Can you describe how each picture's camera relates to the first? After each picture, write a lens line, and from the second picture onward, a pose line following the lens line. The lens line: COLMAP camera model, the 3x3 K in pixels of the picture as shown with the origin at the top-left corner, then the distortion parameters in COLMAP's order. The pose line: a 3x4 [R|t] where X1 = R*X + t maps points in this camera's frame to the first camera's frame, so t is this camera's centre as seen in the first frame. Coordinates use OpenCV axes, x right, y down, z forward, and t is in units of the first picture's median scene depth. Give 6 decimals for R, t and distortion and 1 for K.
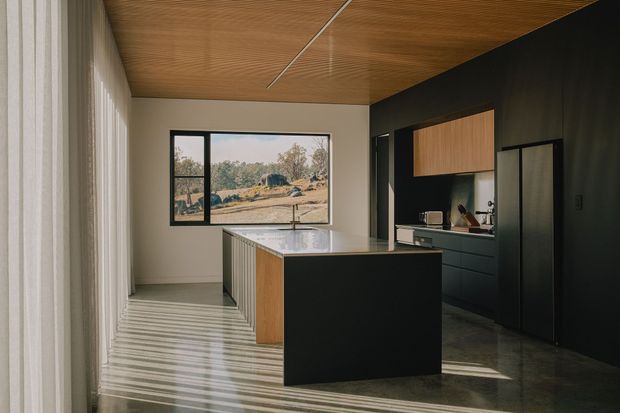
lens RADIAL K [[603.0, 0, 310.0], [0, 603.0, 206.5], [0, 0, 1]] dist [-0.008681, -0.000754]
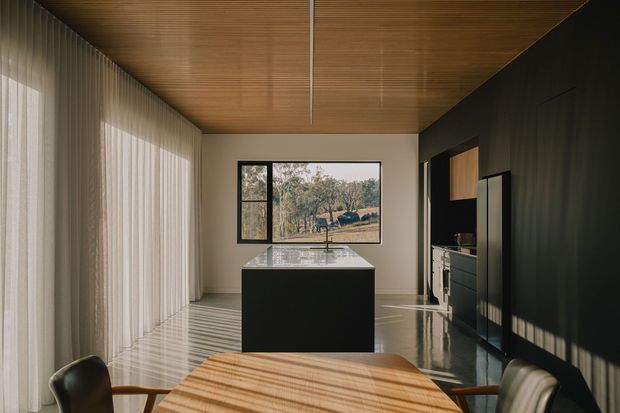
lens RADIAL K [[603.0, 0, 310.0], [0, 603.0, 206.5], [0, 0, 1]] dist [-0.008681, -0.000754]
pose [[0.973389, -0.000314, -0.229157, 0.175637], [-0.006515, 0.999557, -0.029040, -0.006415], [0.229065, 0.029761, 0.972956, -0.099414]]
